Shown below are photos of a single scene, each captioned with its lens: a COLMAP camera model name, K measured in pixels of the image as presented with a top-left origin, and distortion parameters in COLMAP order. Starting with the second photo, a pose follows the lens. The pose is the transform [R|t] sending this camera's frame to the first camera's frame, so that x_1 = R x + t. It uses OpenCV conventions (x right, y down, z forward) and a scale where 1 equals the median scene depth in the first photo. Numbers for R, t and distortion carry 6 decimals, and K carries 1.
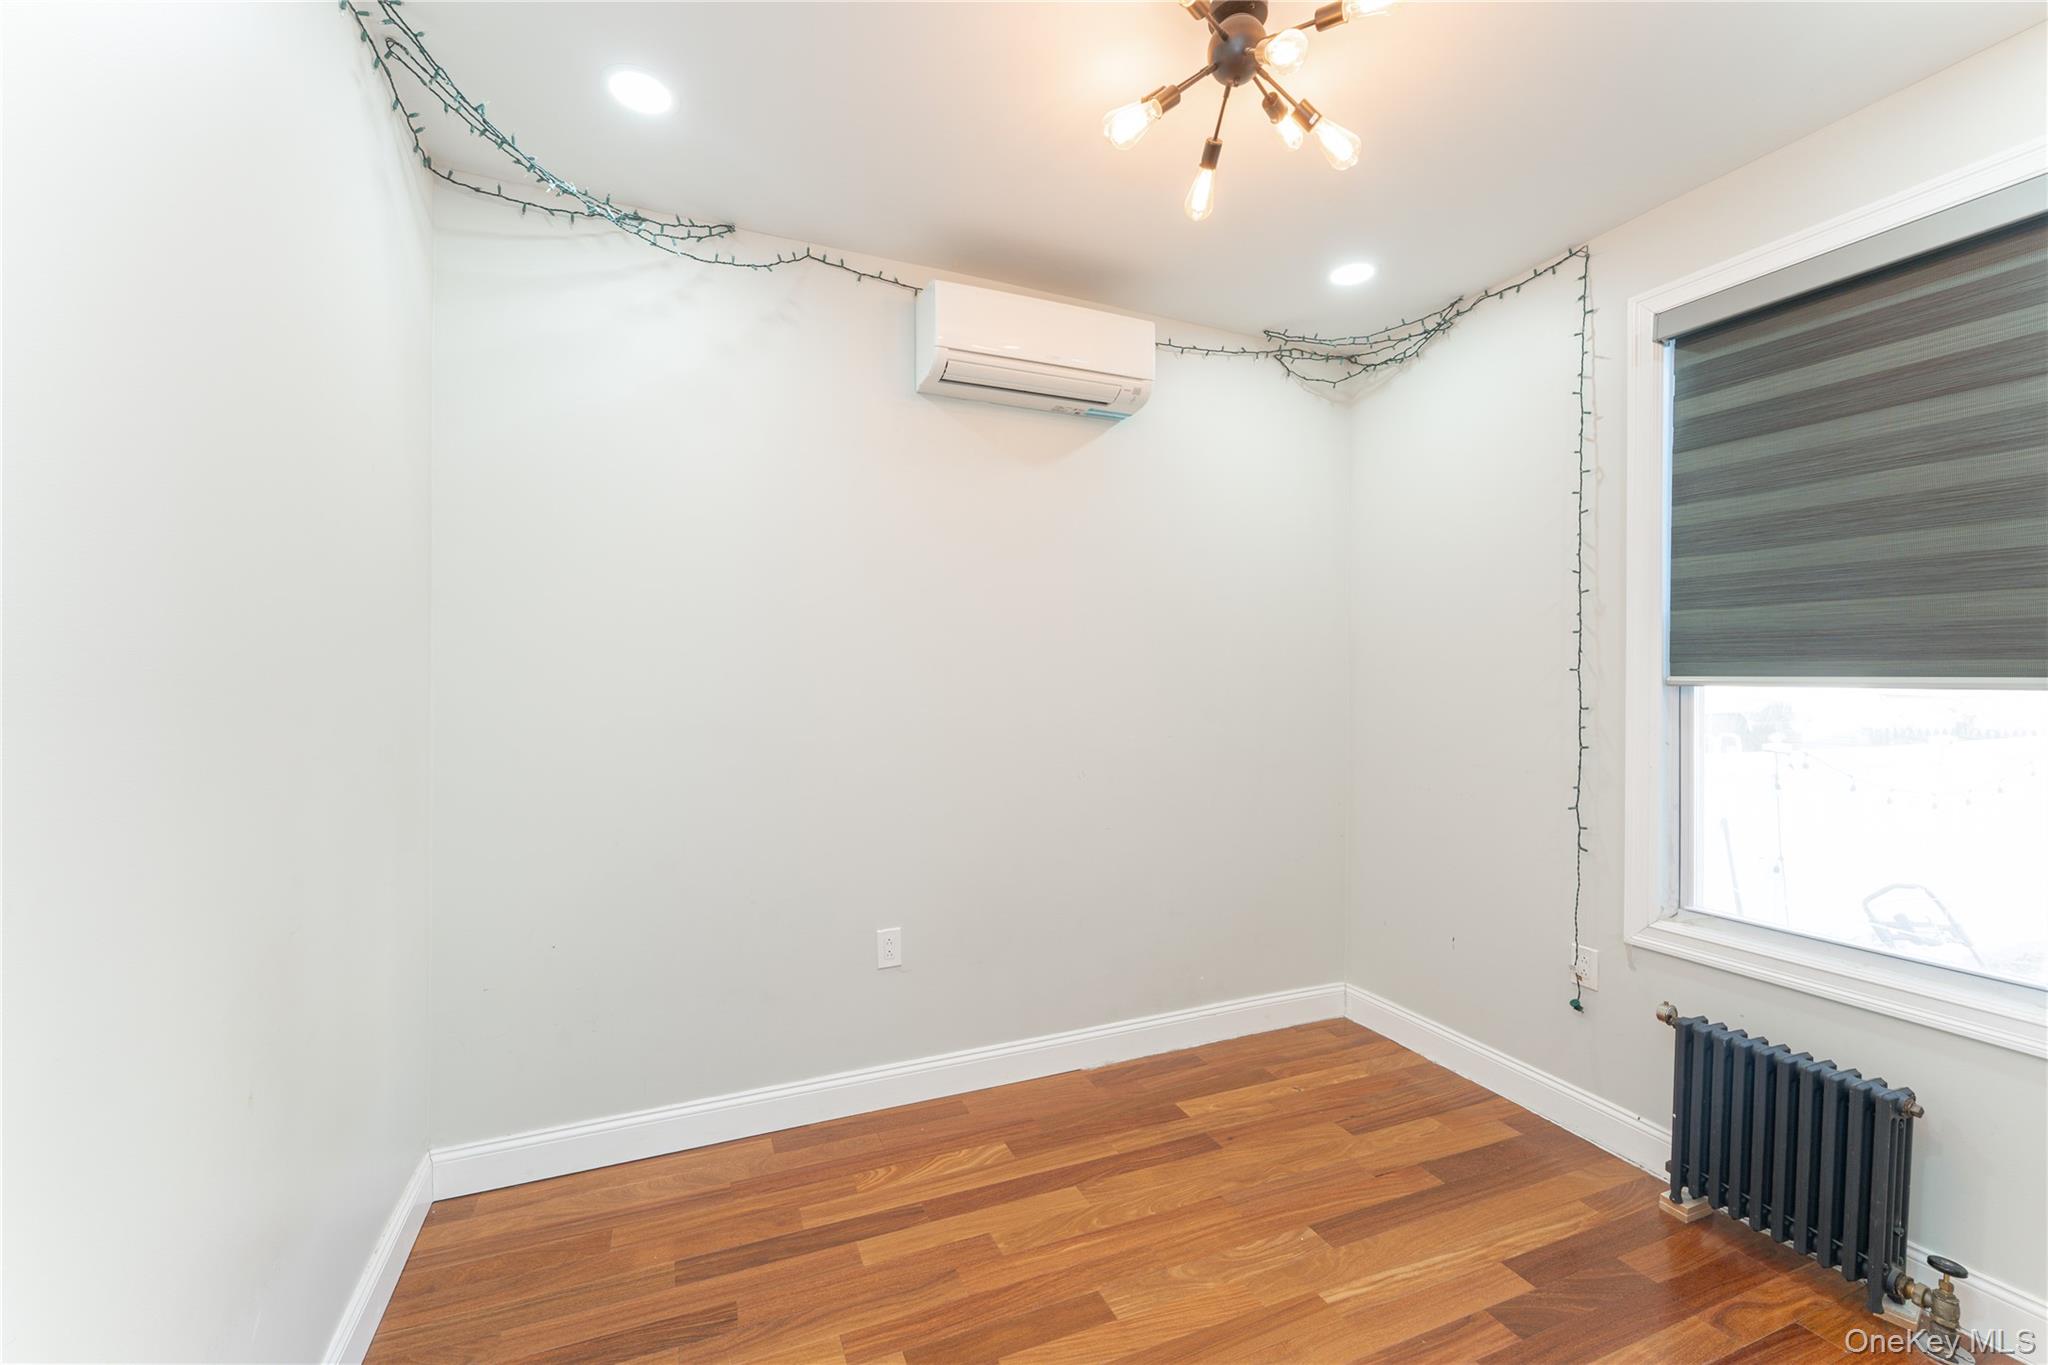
lens RADIAL K [[836.3, 0, 1023.6], [0, 836.3, 694.0], [0, 0, 1]] dist [0.018057, 0.000076]
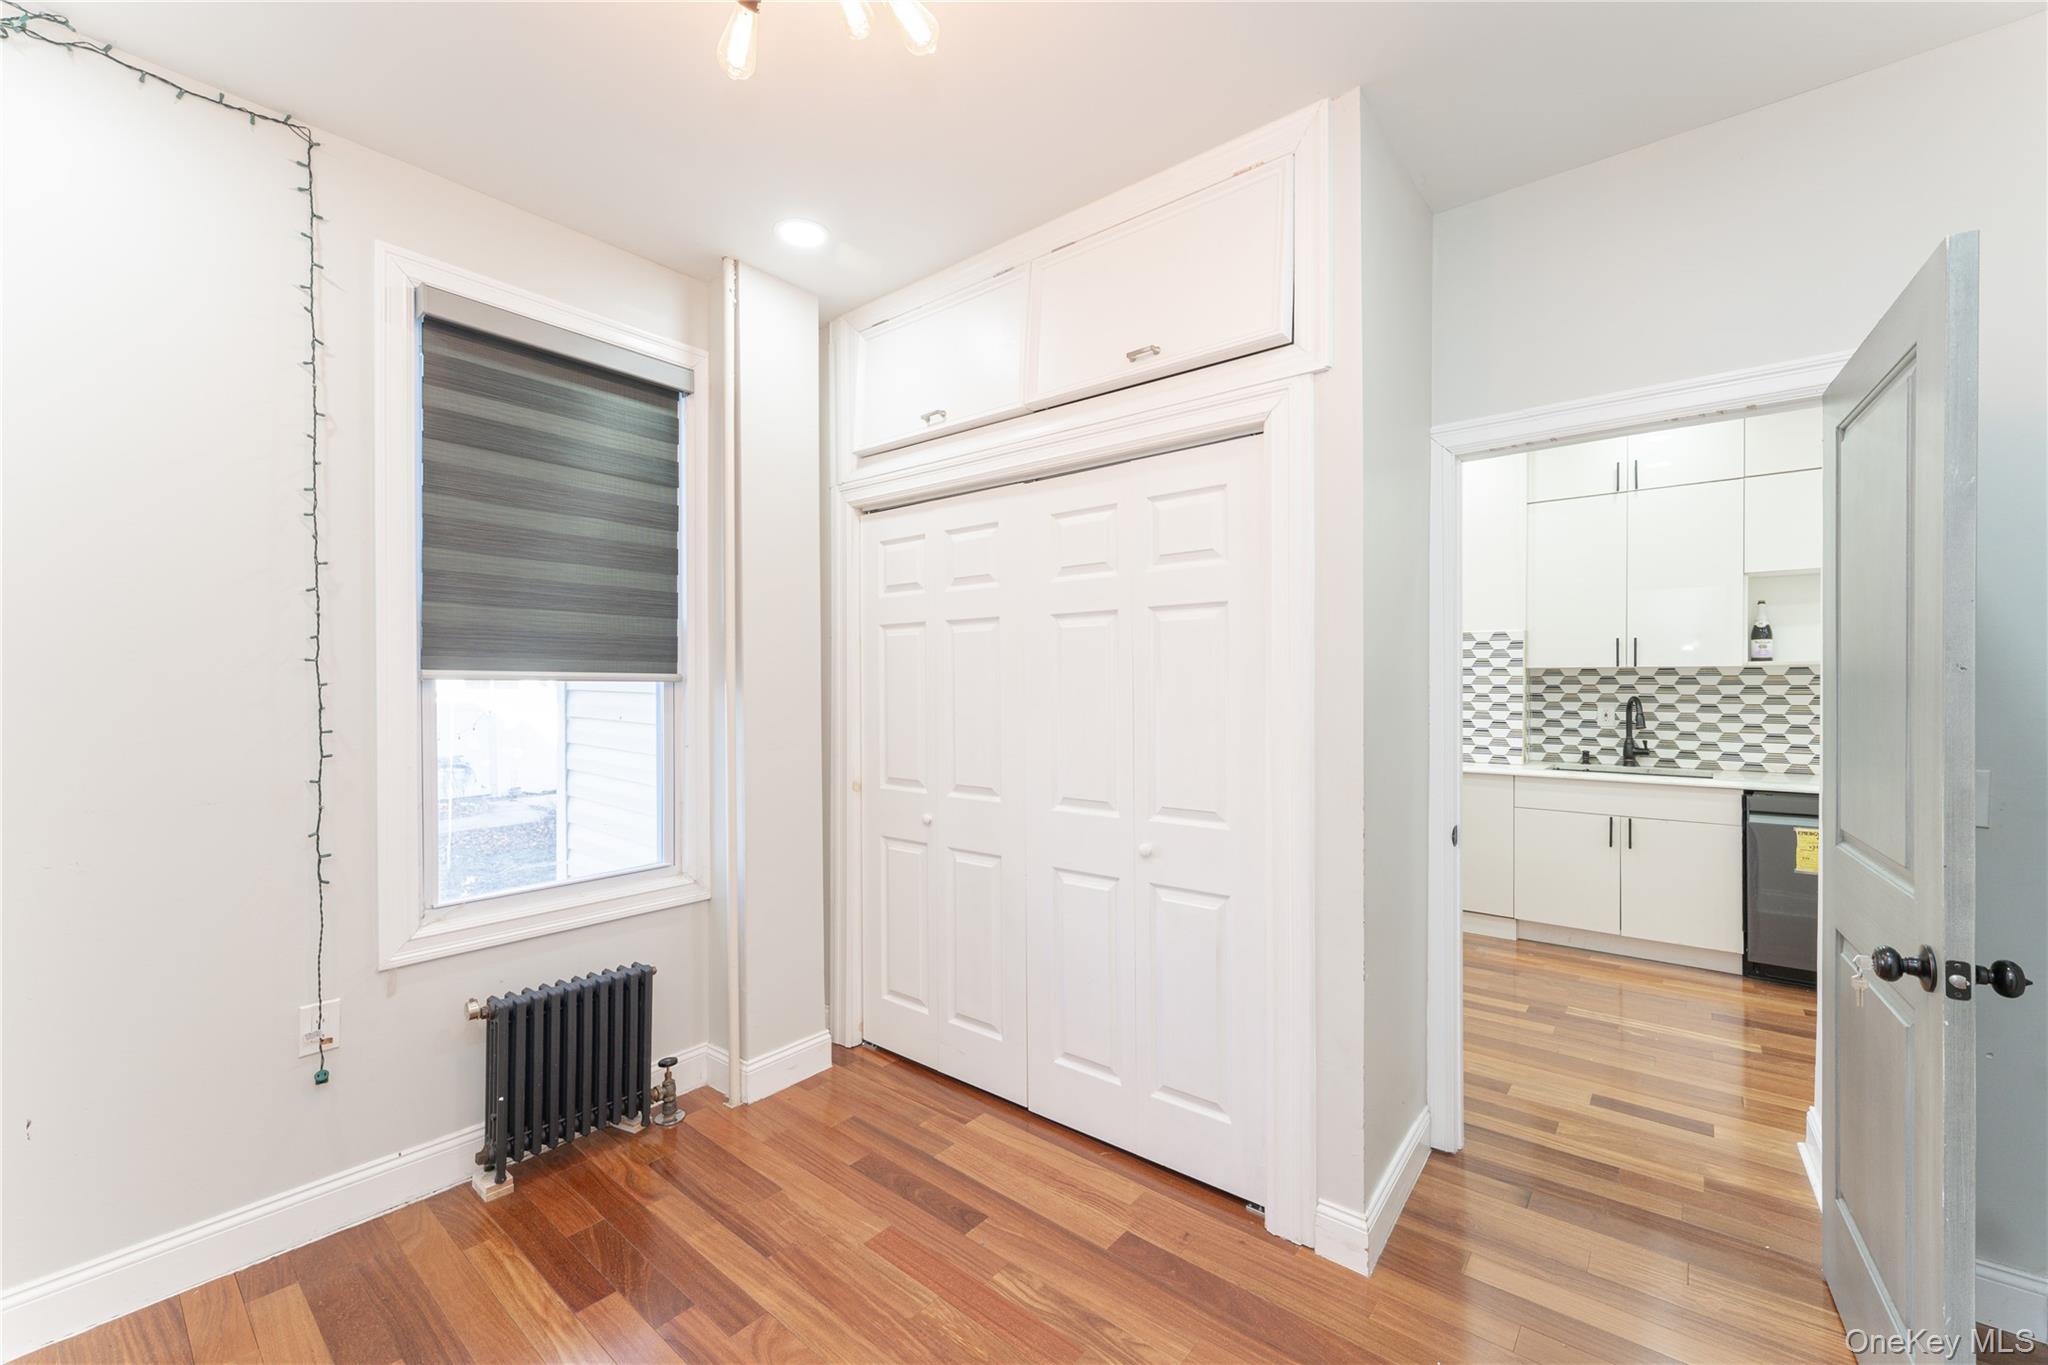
lens RADIAL K [[836.3, 0, 1028.0], [0, 836.3, 677.6], [0, 0, 1]] dist [0.018057, 0.000076]
pose [[-0.458073, -0.008286, 0.888876, -0.403046], [0.000883, 0.999952, 0.009777, -0.020727], [-0.888914, 0.005263, -0.458044, 0.844399]]
